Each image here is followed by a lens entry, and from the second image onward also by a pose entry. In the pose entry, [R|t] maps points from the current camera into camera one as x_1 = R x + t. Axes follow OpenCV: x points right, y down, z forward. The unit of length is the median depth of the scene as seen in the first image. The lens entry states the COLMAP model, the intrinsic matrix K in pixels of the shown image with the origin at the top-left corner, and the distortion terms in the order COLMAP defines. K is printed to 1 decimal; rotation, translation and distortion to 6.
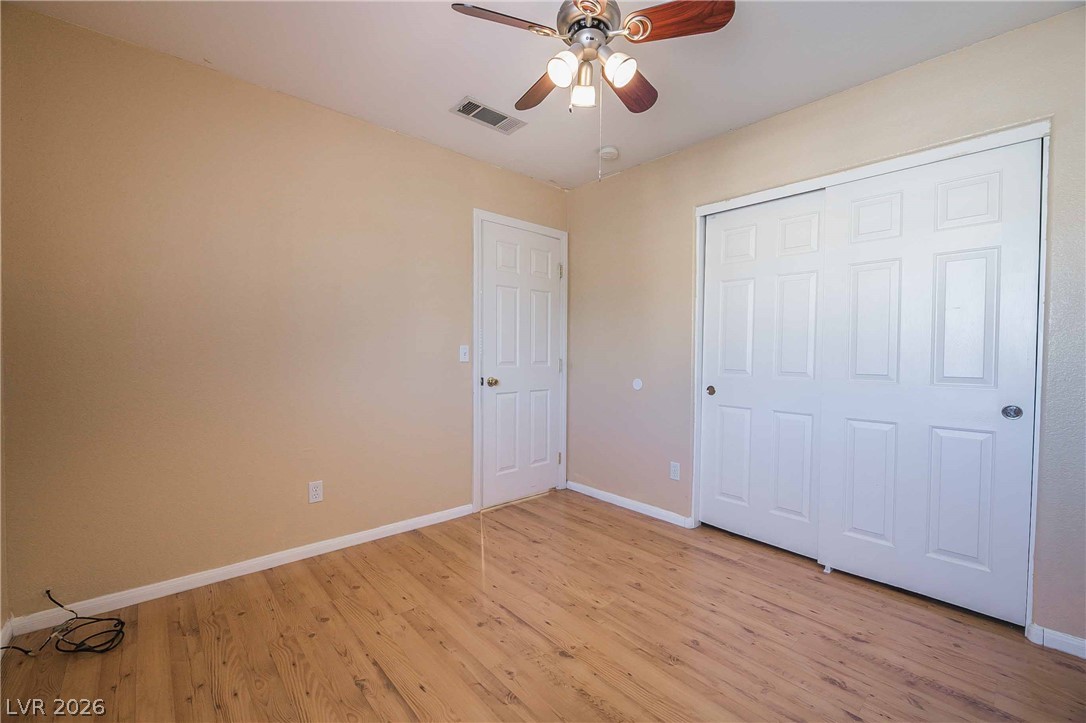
lens RADIAL K [[443.6, 0, 543.0], [0, 443.6, 363.6], [0, 0, 1]] dist [-0.007004, -0.000592]
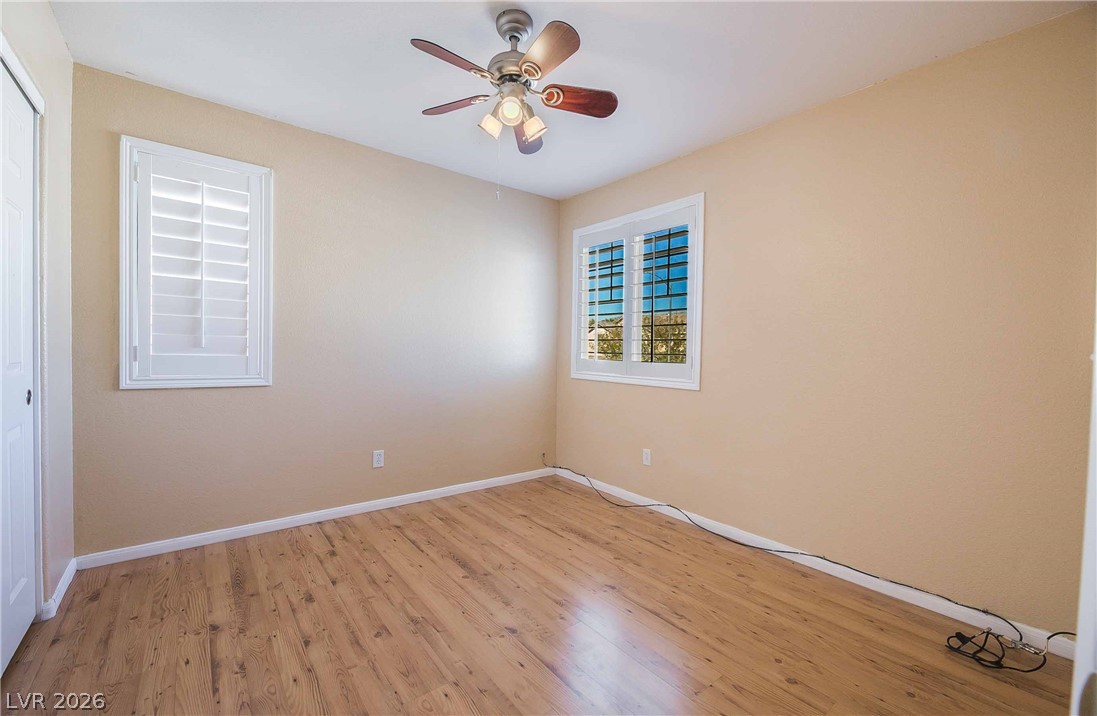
lens RADIAL K [[450.8, 0, 548.5], [0, 450.8, 358.0], [0, 0, 1]] dist [-0.001290, -0.000632]
pose [[-0.997739, -0.031826, 0.059189, -0.066943], [-0.029371, 0.998690, 0.041891, -0.039217], [-0.060445, 0.040058, -0.997367, 1.678326]]
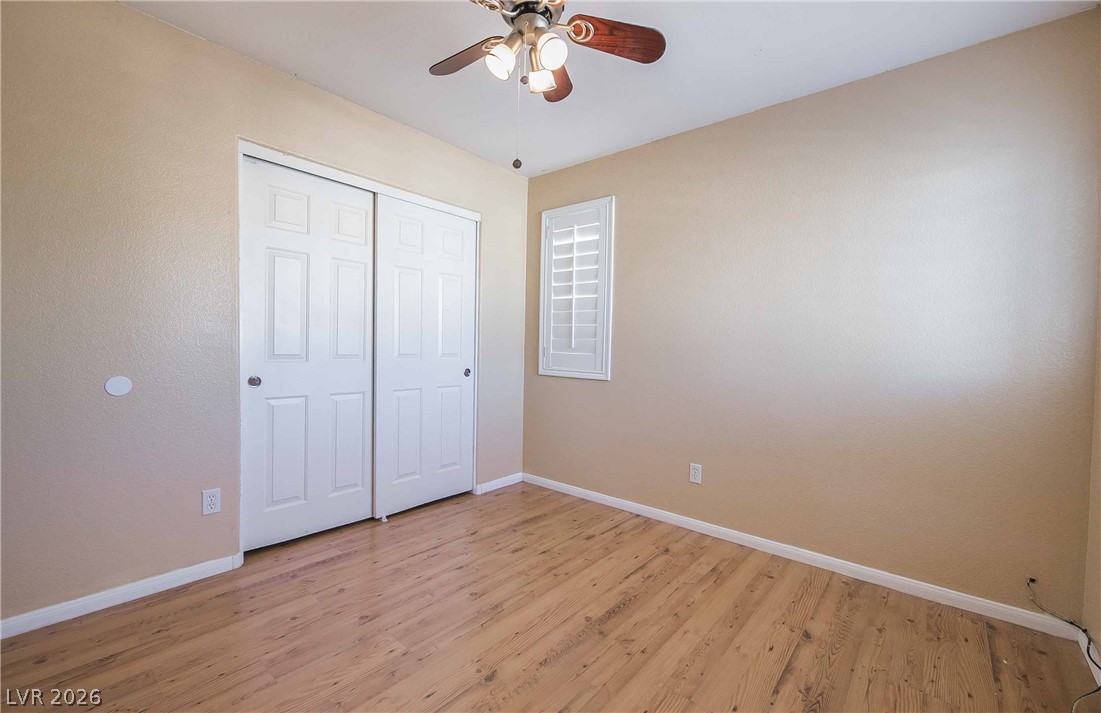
lens RADIAL K [[453.9, 0, 552.7], [0, 453.9, 357.8], [0, 0, 1]] dist [-0.001207, -0.000293]
pose [[-0.135569, -0.042741, 0.989846, -0.696632], [-0.000945, 0.999074, 0.043010, -0.024644], [-0.990767, 0.004896, -0.135484, 0.814221]]
